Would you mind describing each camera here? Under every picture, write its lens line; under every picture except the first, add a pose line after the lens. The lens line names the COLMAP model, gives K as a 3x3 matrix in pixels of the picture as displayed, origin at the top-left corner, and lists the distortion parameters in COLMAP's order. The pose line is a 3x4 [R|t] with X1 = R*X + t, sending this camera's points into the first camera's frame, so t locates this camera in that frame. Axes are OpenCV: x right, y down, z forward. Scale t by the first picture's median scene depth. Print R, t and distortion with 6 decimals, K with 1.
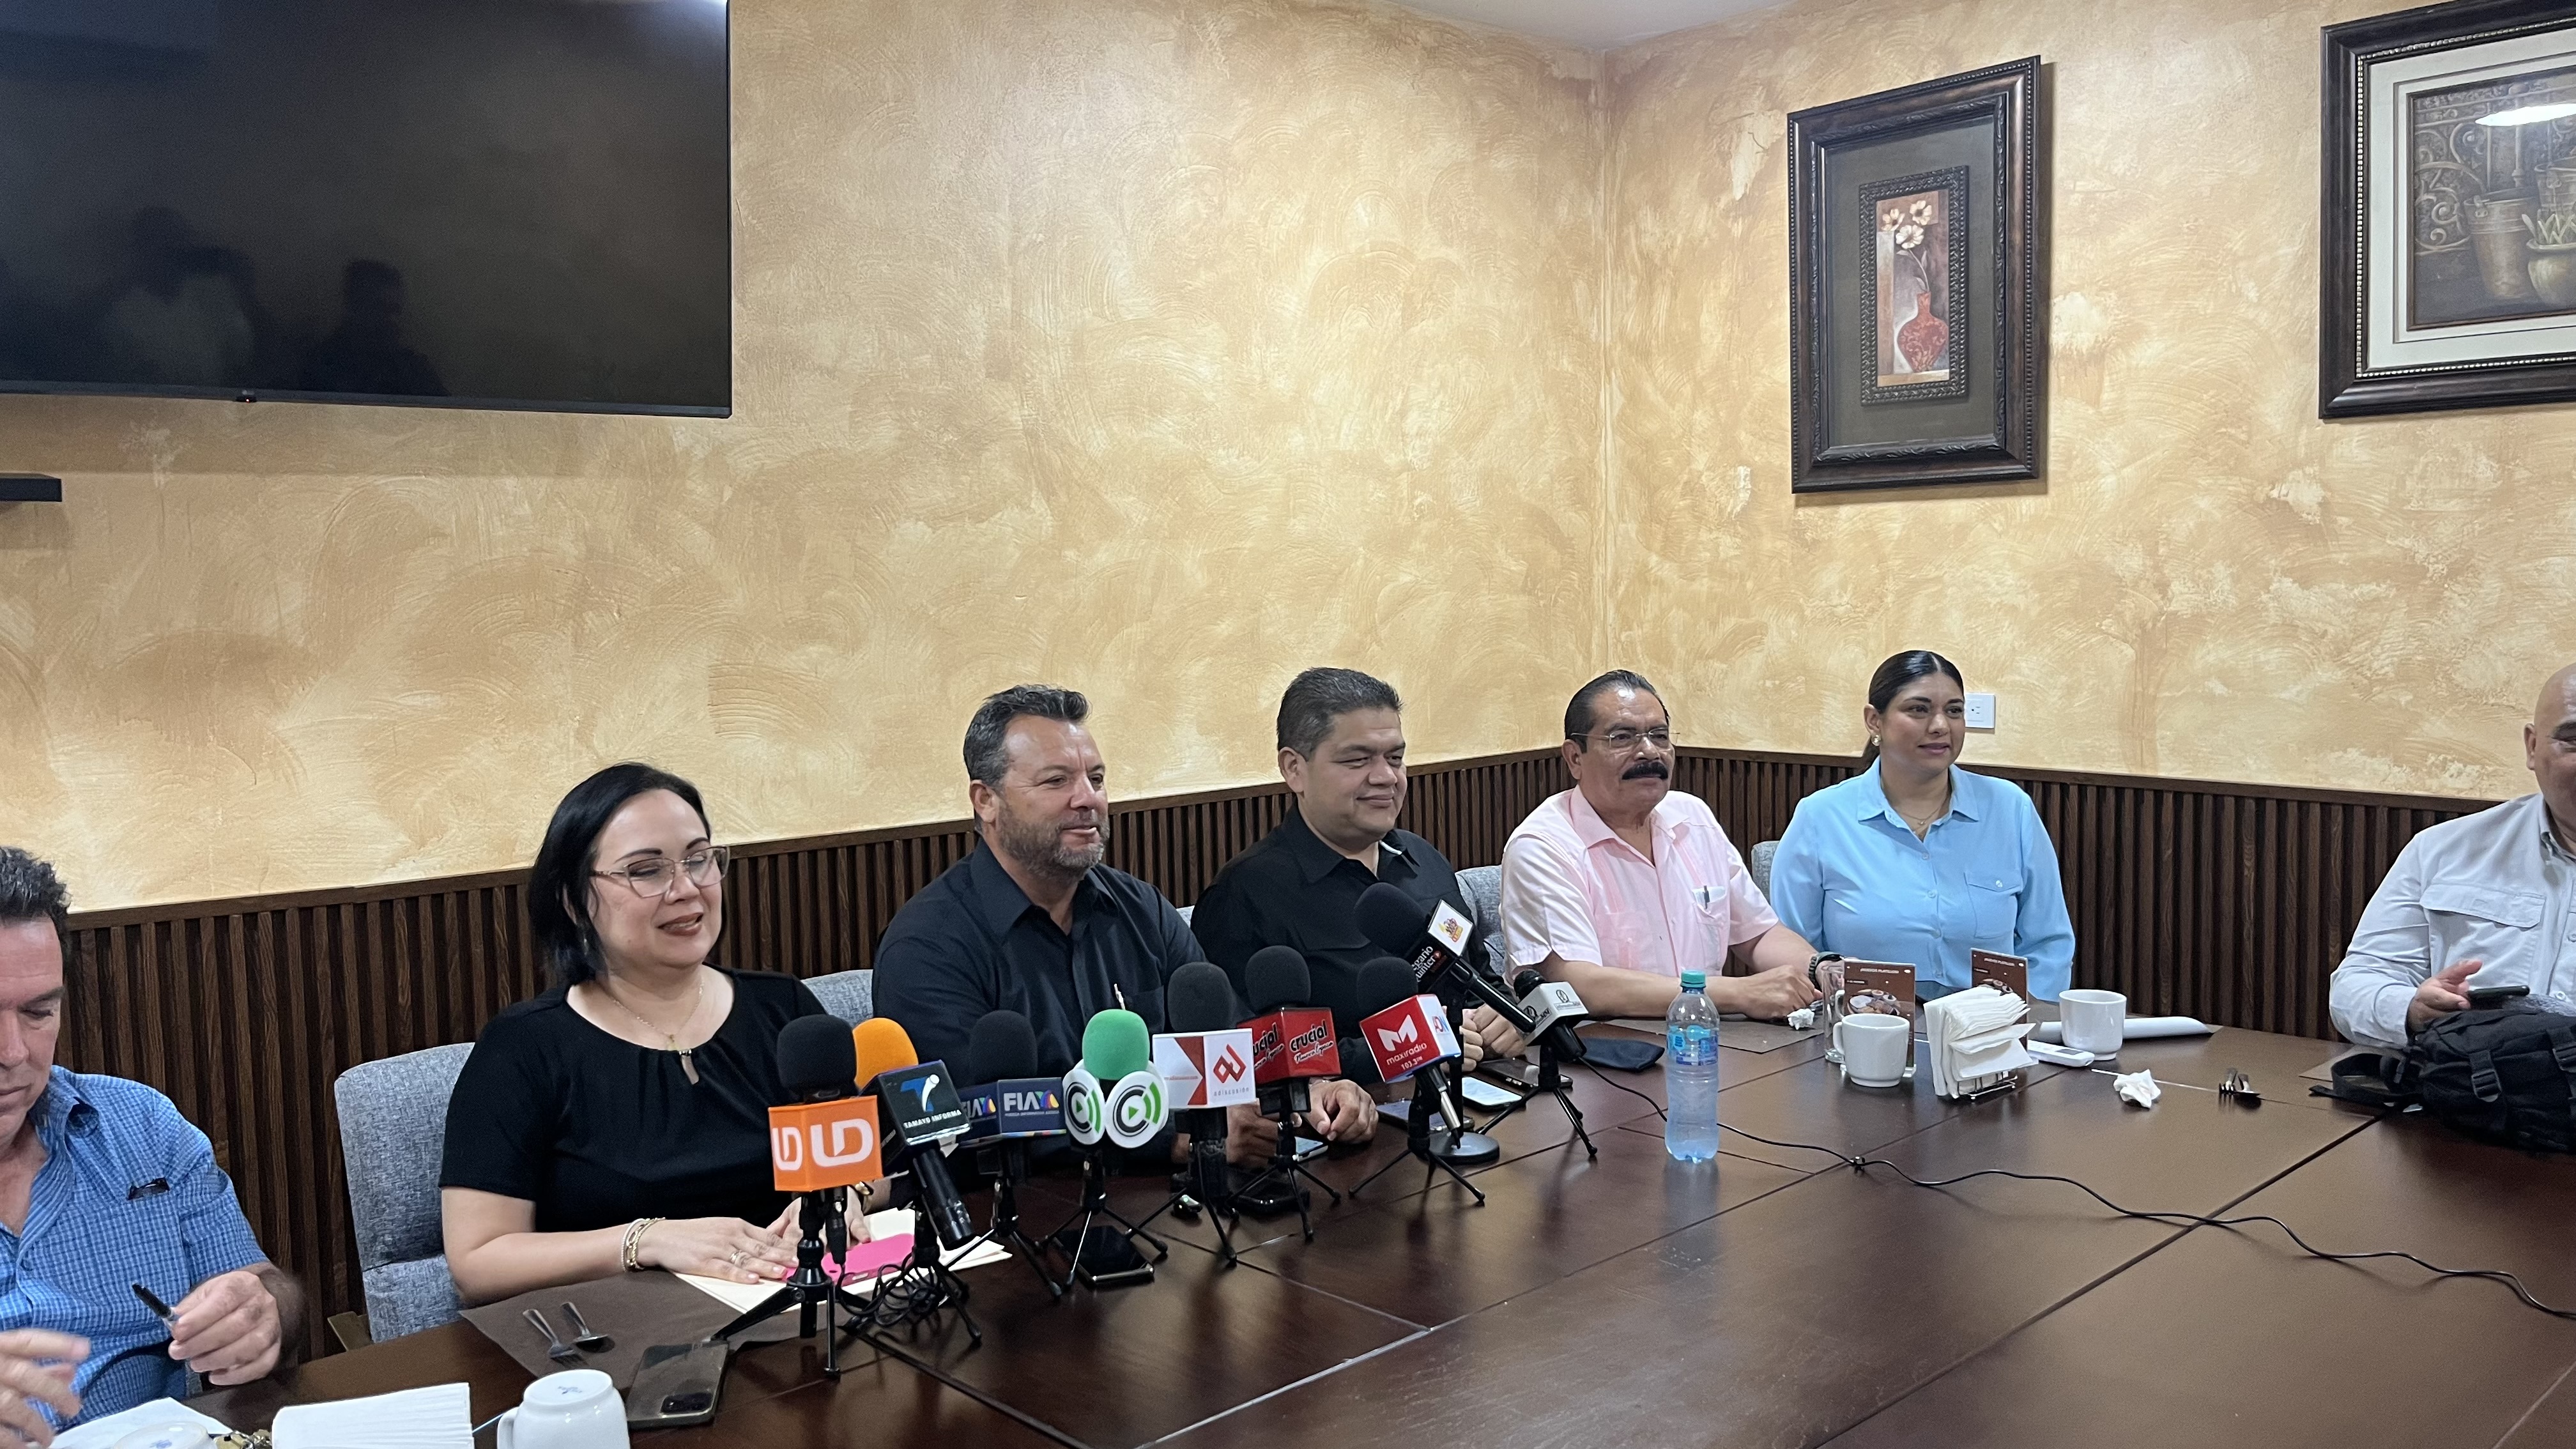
lens RADIAL K [[1975.5, 0, 1288.0], [0, 1975.5, 724.5], [0, 0, 1]] dist [0.088205, -0.218018]
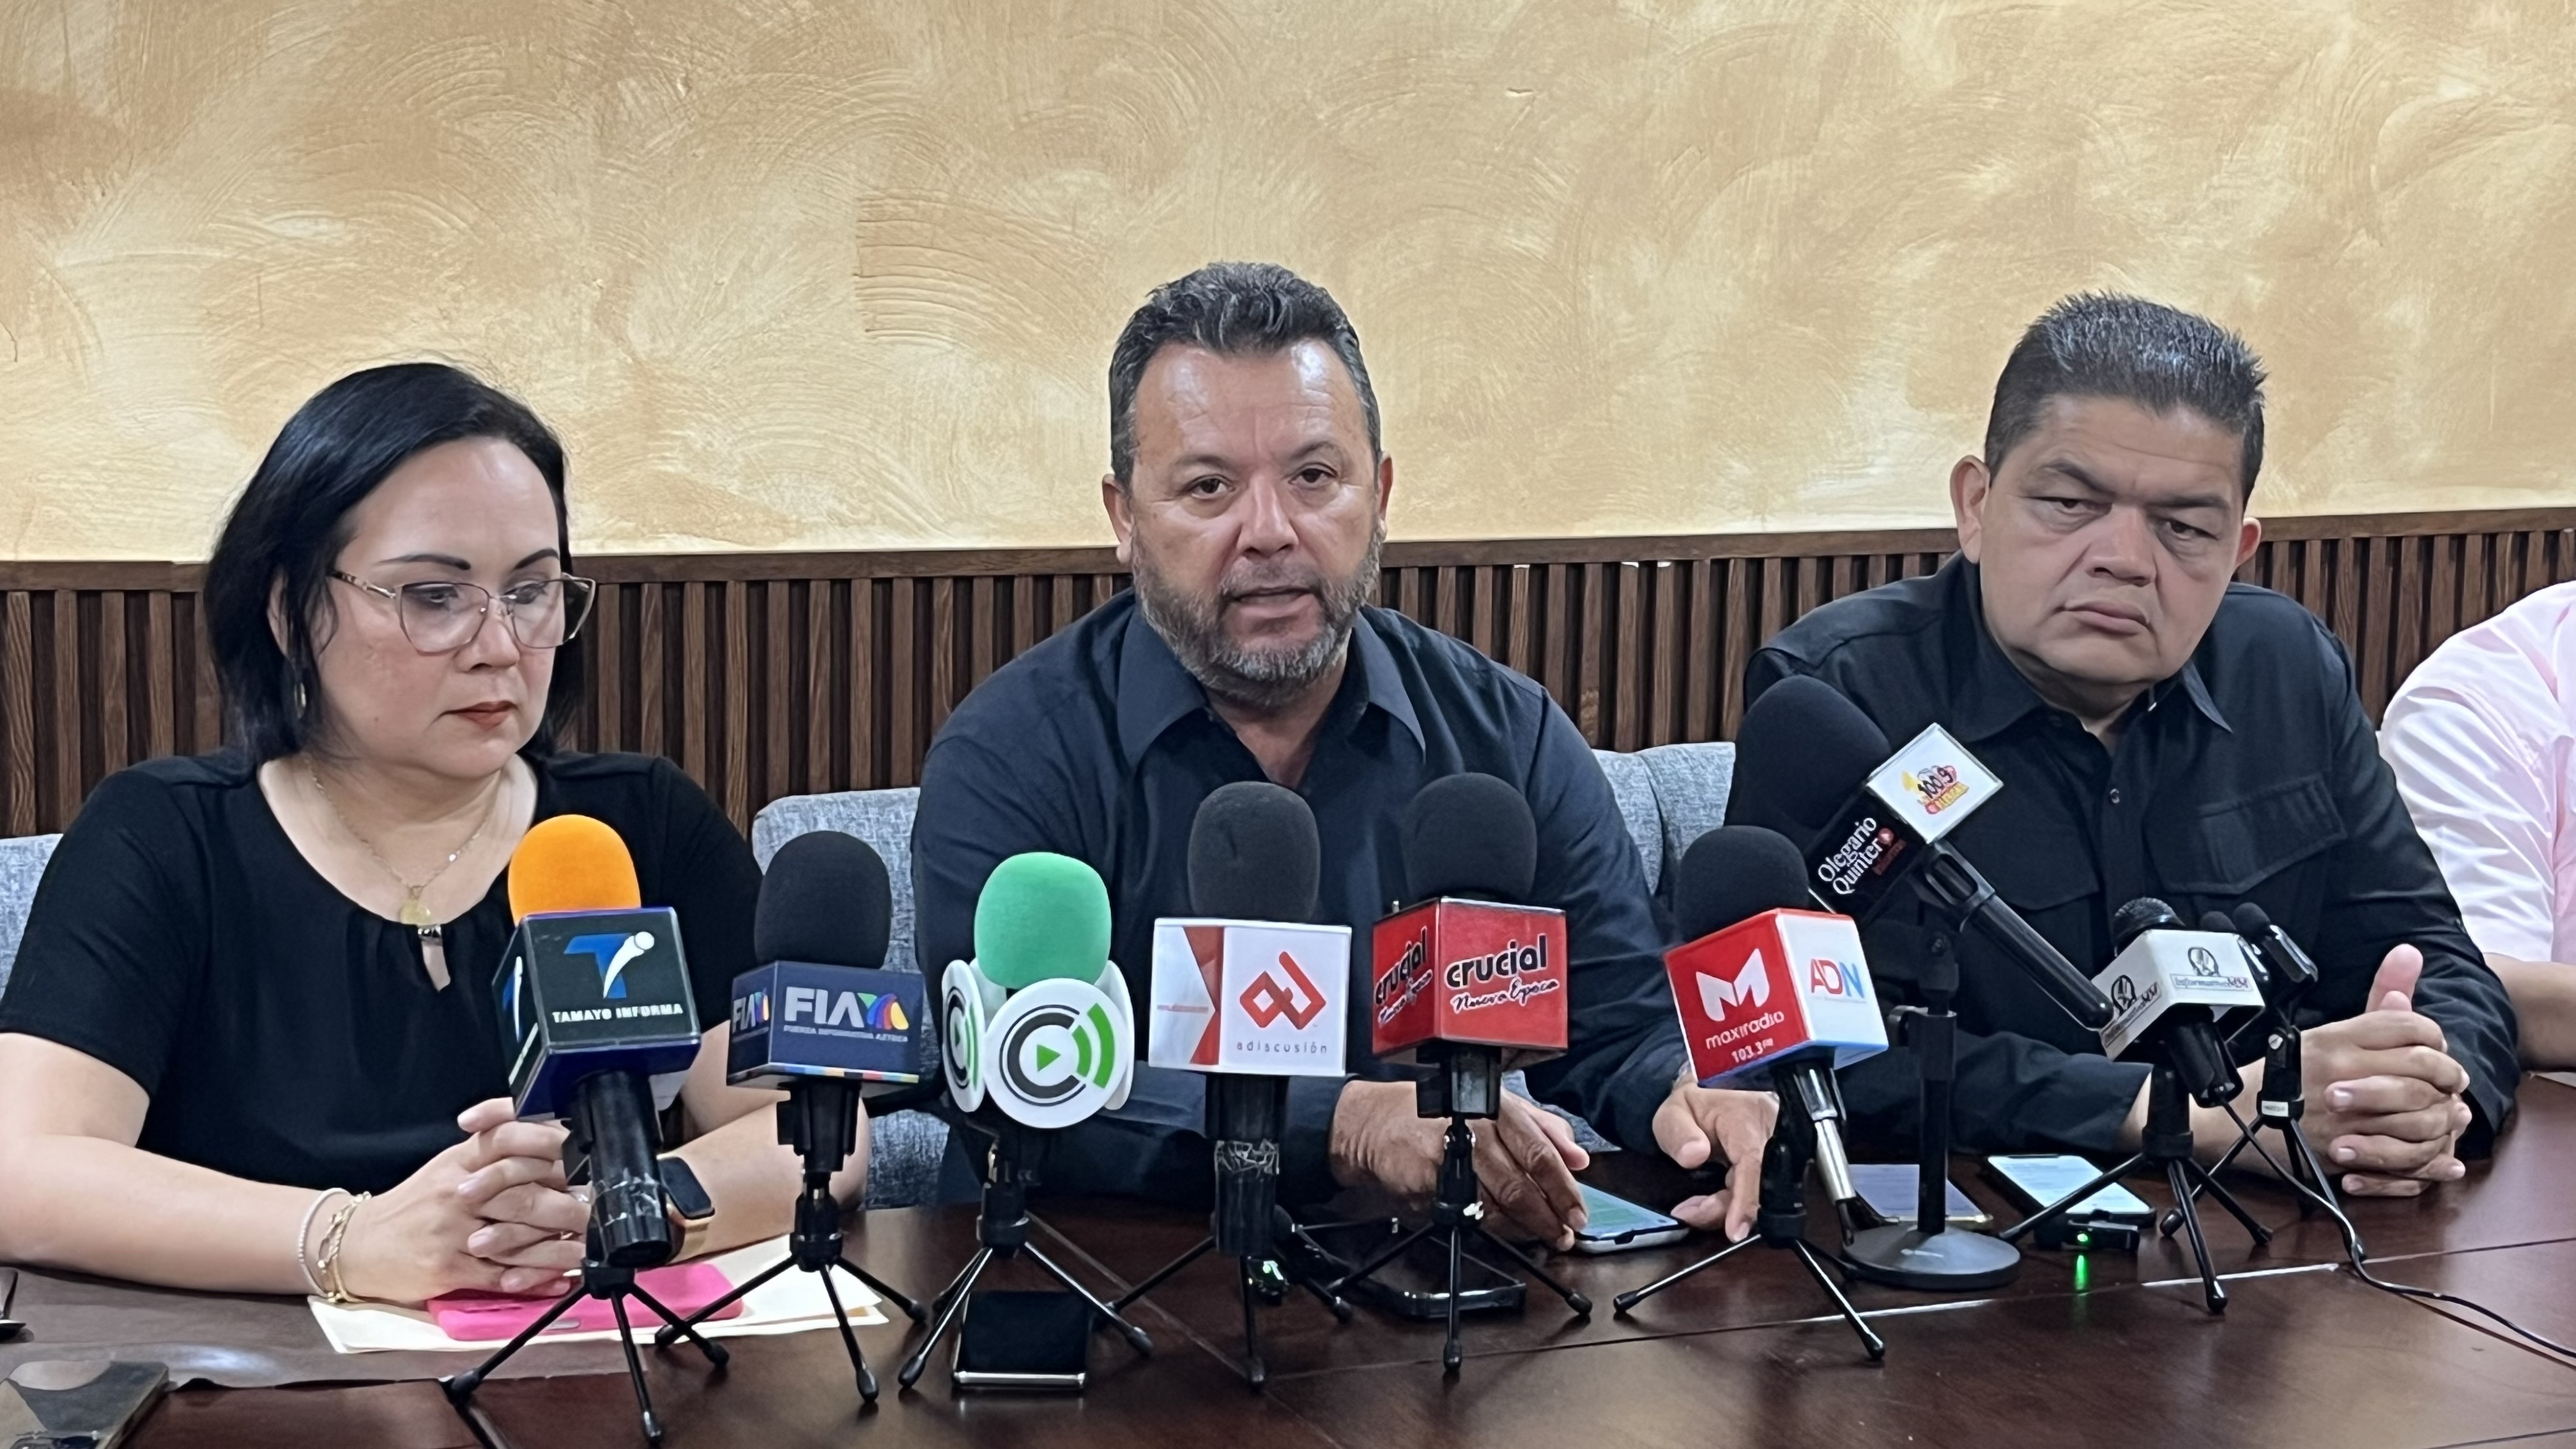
lens RADIAL K [[4086.2, 0, 1288.0], [0, 4086.2, 724.5], [0, 0, 1]] dist [0.192154, -1.012255]
pose [[0.934649, 0.085131, -0.345231, 0.197303], [-0.062399, 0.995119, 0.076455, 0.018604], [0.350054, -0.049917, 0.935399, 0.040724]]
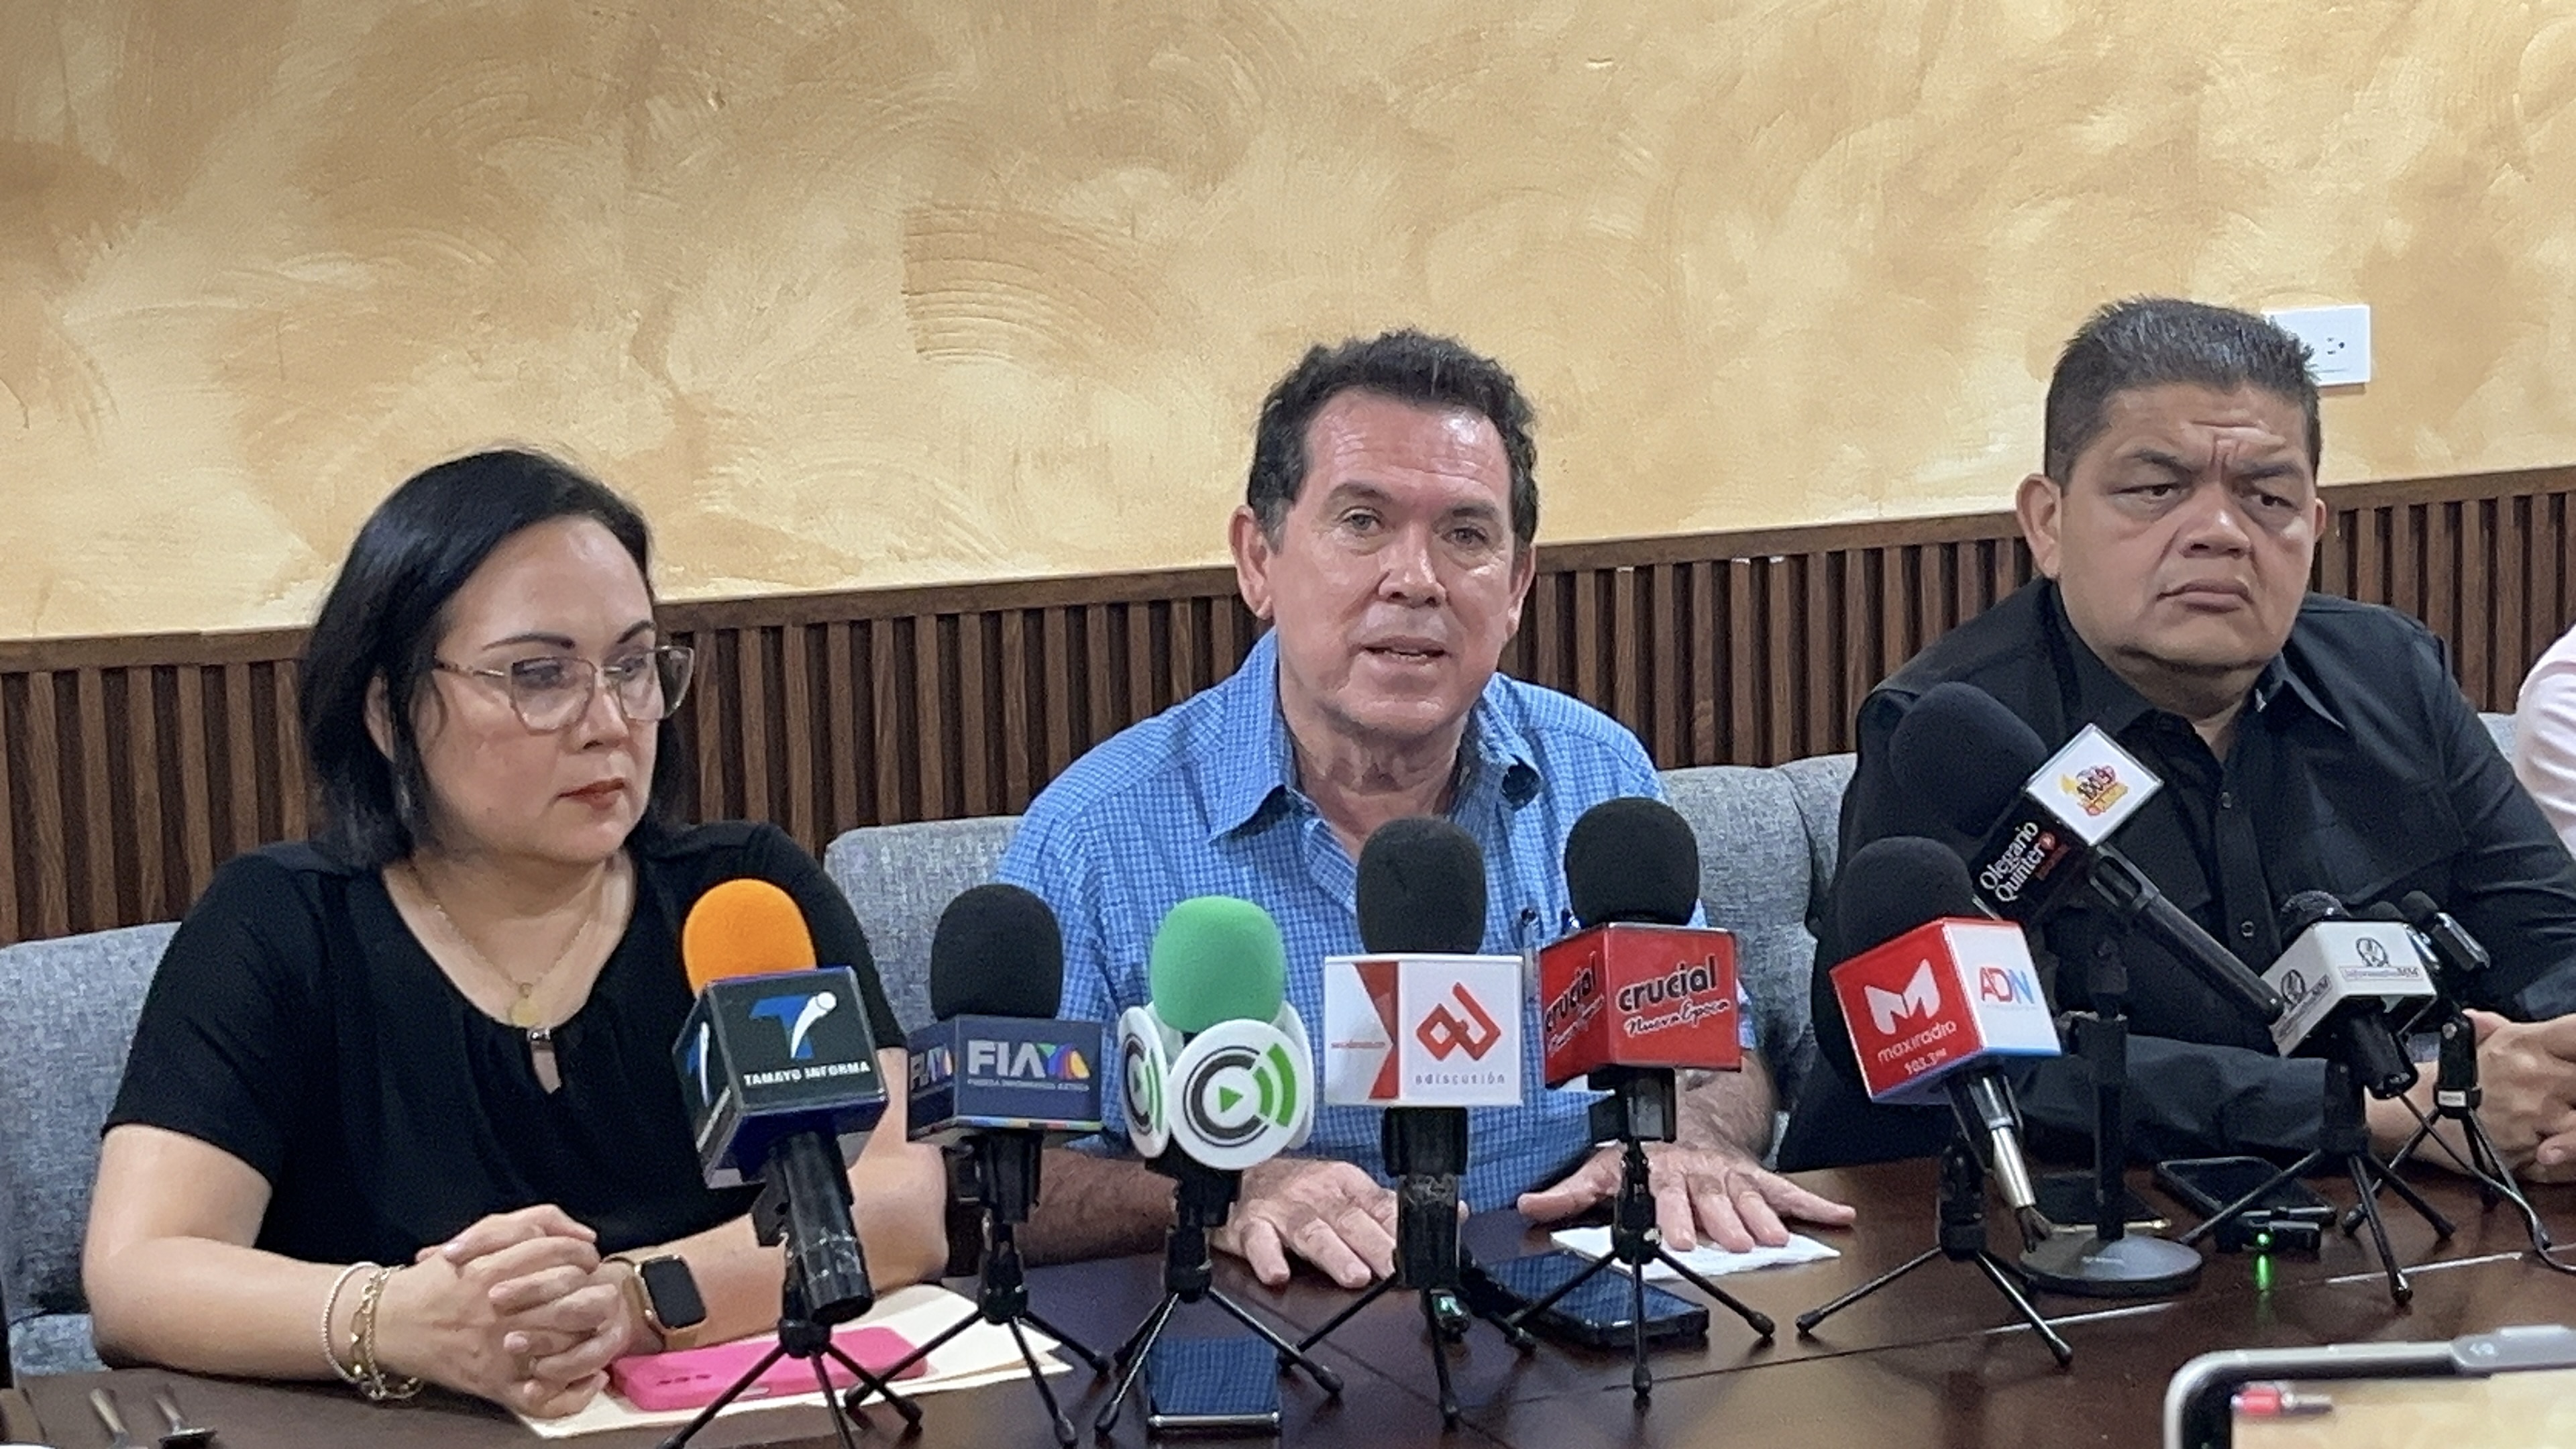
lens RADIAL K [[4820.9, 0, 1327.9], [0, 4820.9, 728.0], [0, 0, 1]] dist [0.204125, -1.321602]
pose [[0.940513, 0.041049, -0.337268, 0.213239], [-0.017092, 0.997134, 0.073700, 0.007623], [0.339326, -0.063551, 0.938520, -0.076437]]
